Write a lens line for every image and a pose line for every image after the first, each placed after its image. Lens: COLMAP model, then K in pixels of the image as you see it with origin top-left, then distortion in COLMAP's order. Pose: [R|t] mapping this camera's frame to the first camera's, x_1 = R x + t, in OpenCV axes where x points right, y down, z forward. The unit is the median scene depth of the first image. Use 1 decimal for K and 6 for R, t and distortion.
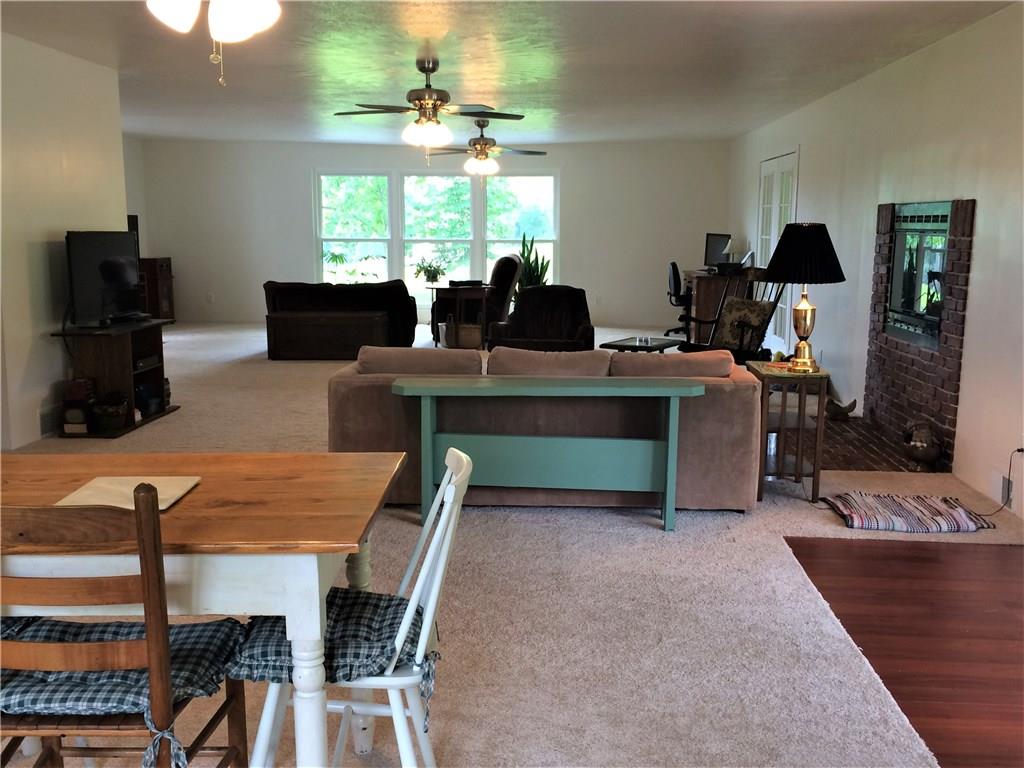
lens RADIAL K [[1062.1, 0, 512.0], [0, 1062.1, 384.0], [0, 0, 1]] dist [0.061405, -0.019070]
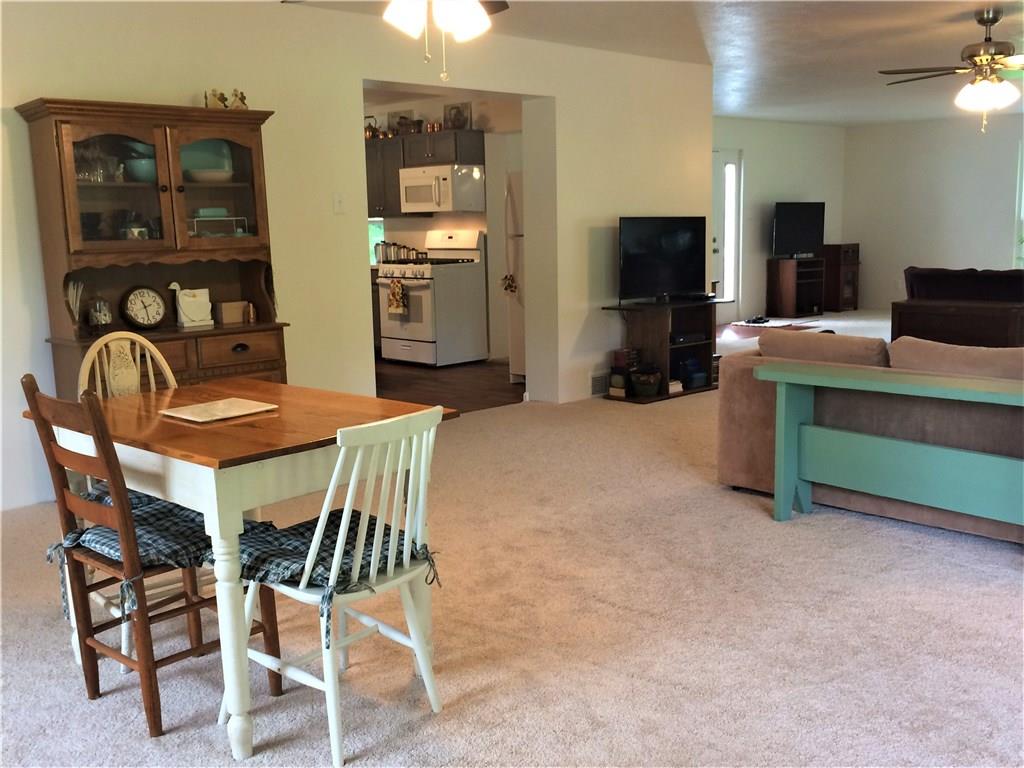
lens RADIAL K [[1062.1, 0, 512.0], [0, 1062.1, 384.0], [0, 0, 1]] dist [0.061405, -0.019070]
pose [[0.720085, 0.089544, -0.688084, 0.287367], [-0.083804, 0.995603, 0.041861, -0.004878], [0.688807, 0.027521, 0.724422, 0.111951]]
